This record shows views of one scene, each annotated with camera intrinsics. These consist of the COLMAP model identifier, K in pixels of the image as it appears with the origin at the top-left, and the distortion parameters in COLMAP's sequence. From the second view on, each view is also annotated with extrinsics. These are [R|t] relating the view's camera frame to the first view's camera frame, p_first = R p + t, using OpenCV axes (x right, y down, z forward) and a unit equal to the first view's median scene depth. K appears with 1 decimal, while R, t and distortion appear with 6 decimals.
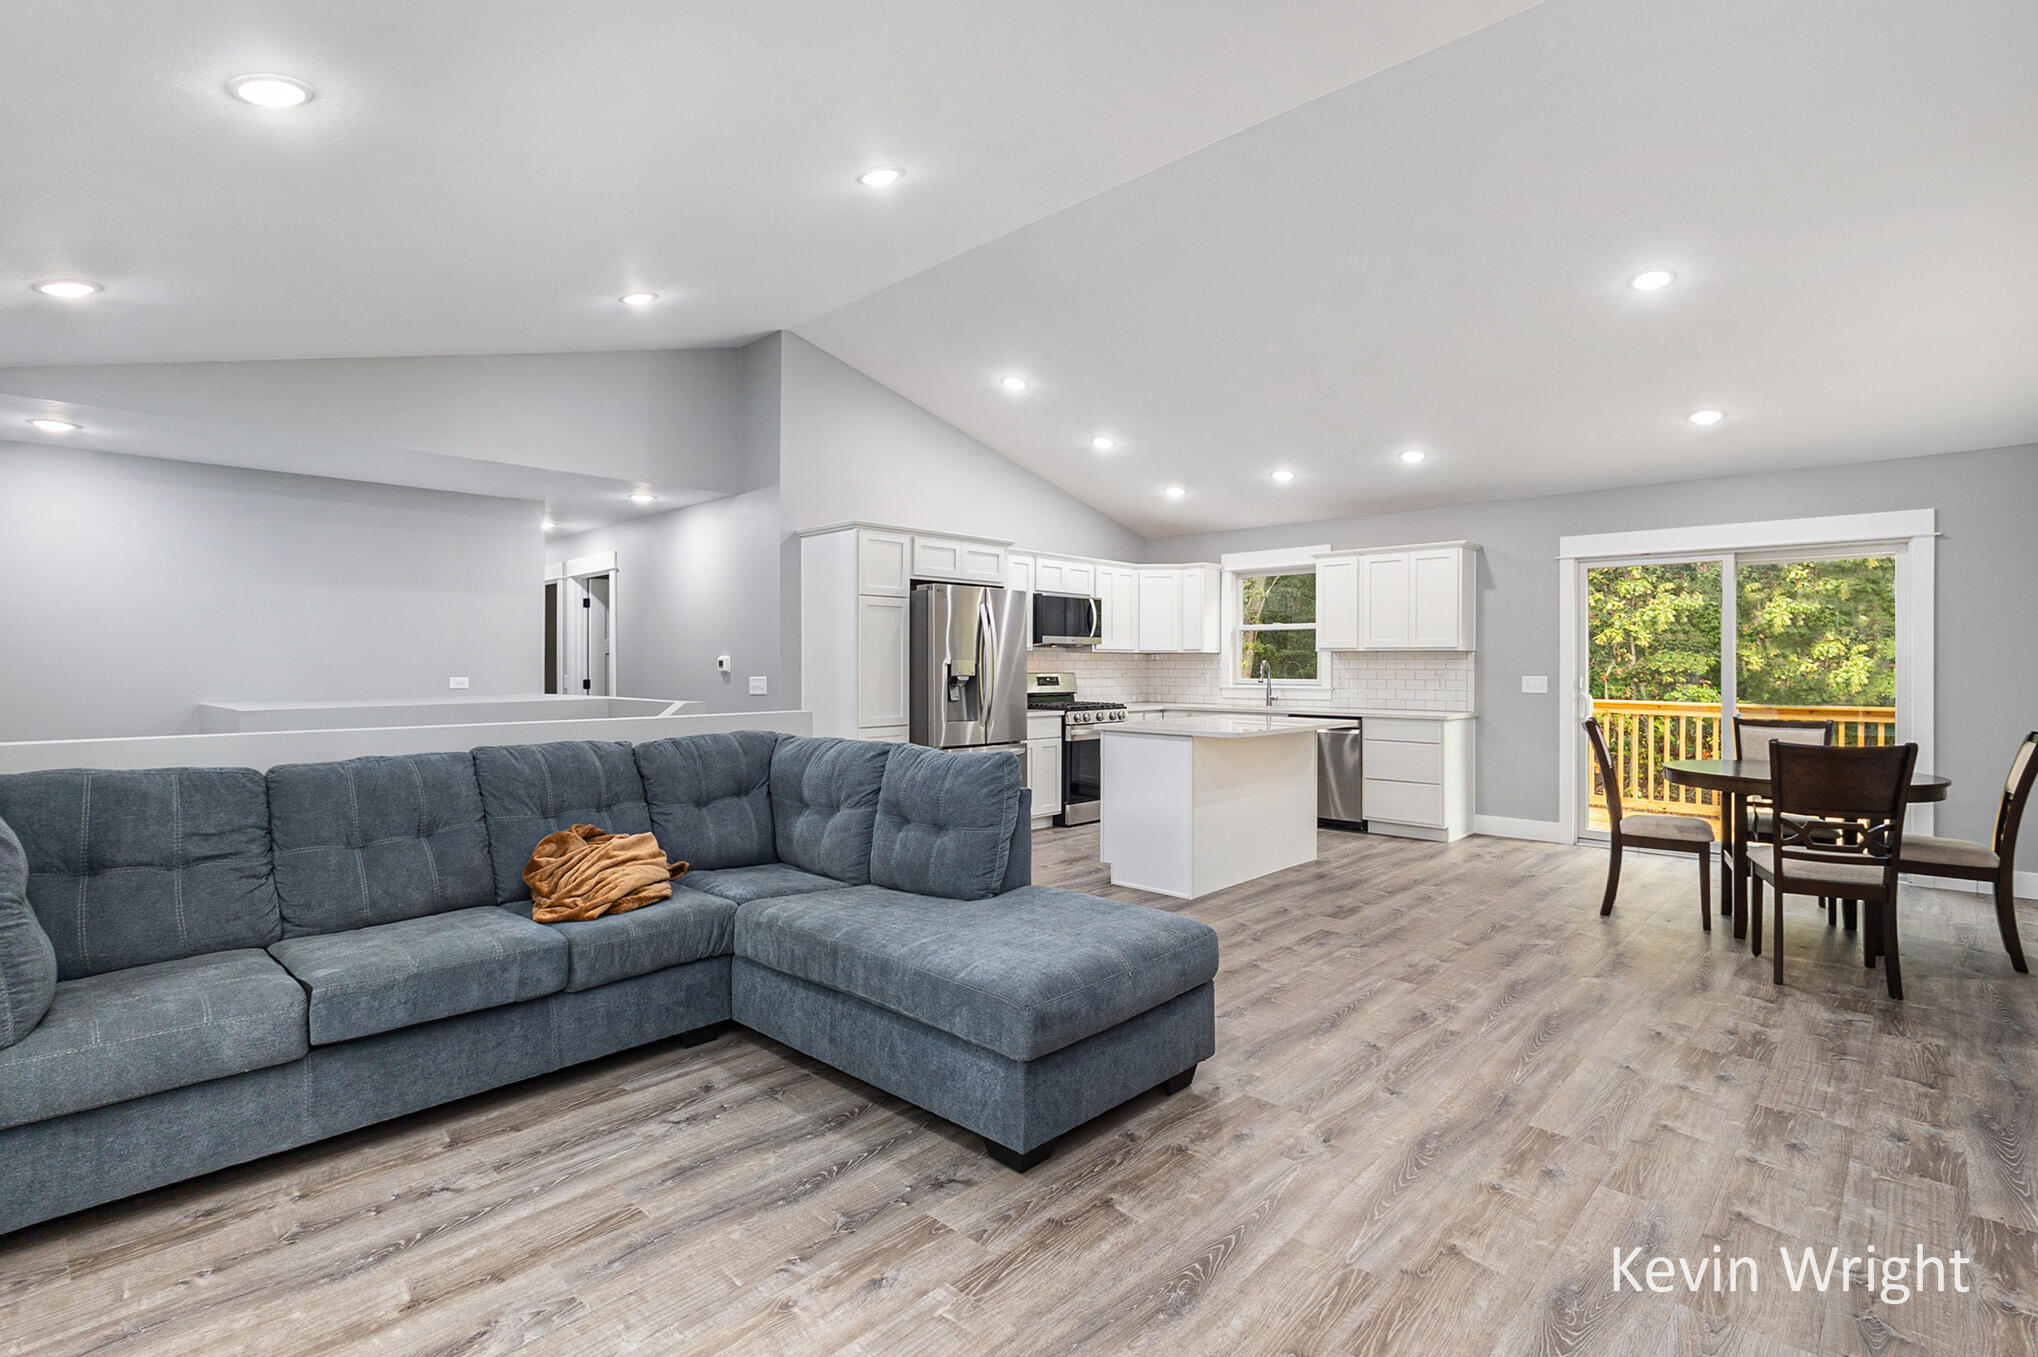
lens RADIAL K [[981.5, 0, 1112.6], [0, 981.5, 646.0], [0, 0, 1]] dist [0.001284, 0.000051]
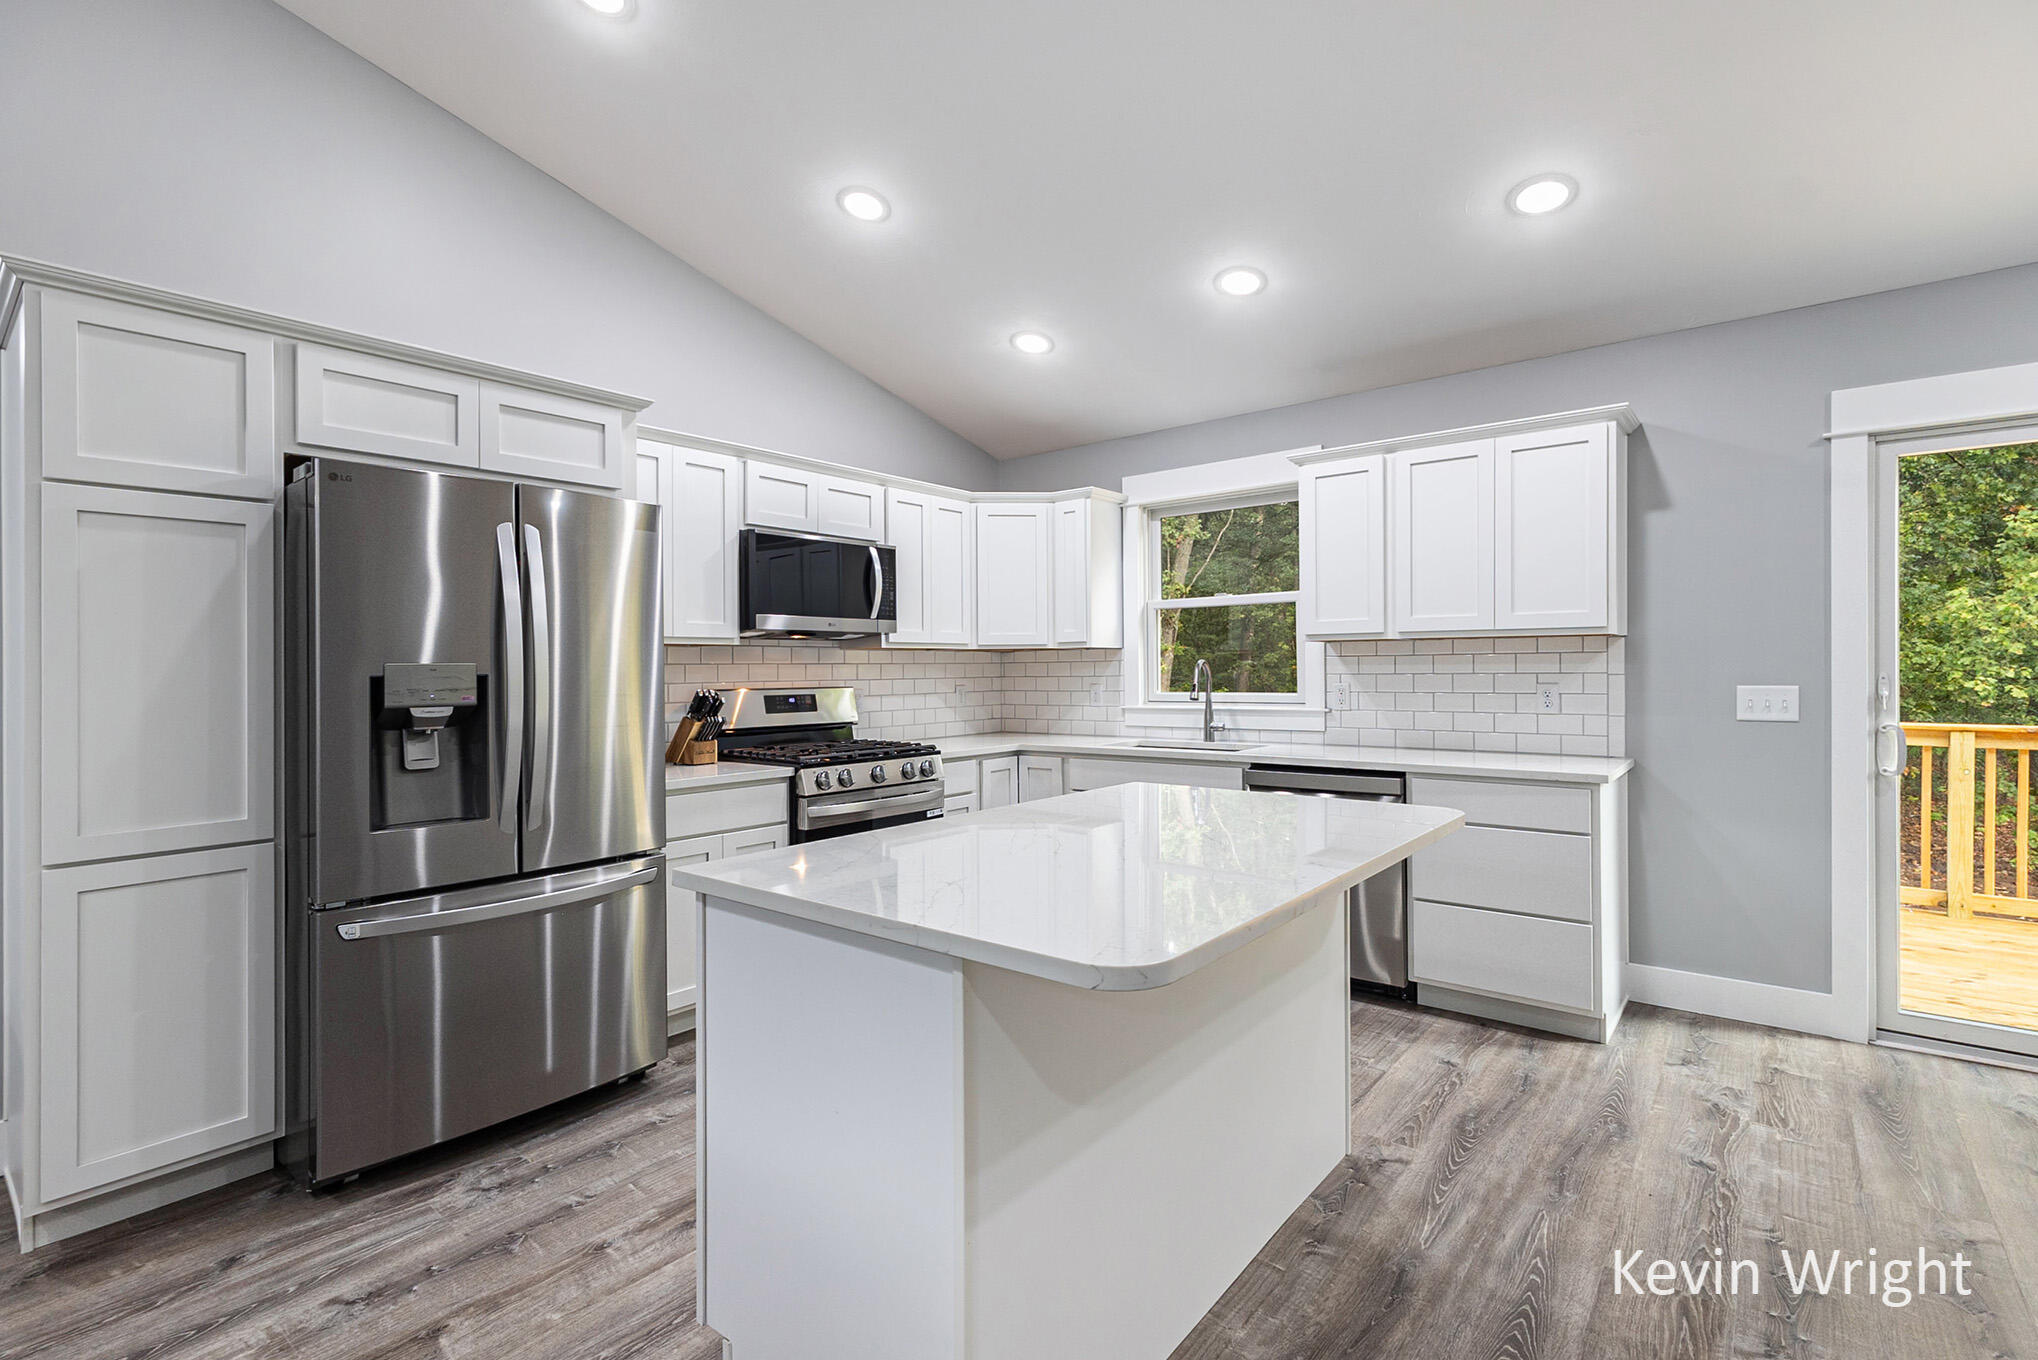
lens RADIAL K [[950.4, 0, 1027.4], [0, 950.4, 663.6], [0, 0, 1]] dist [0.001647, 0.000661]
pose [[0.999898, -0.011382, -0.008610, 0.067542], [0.011501, 0.999837, 0.013900, 0.008998], [0.008450, -0.013997, 0.999866, 0.508665]]
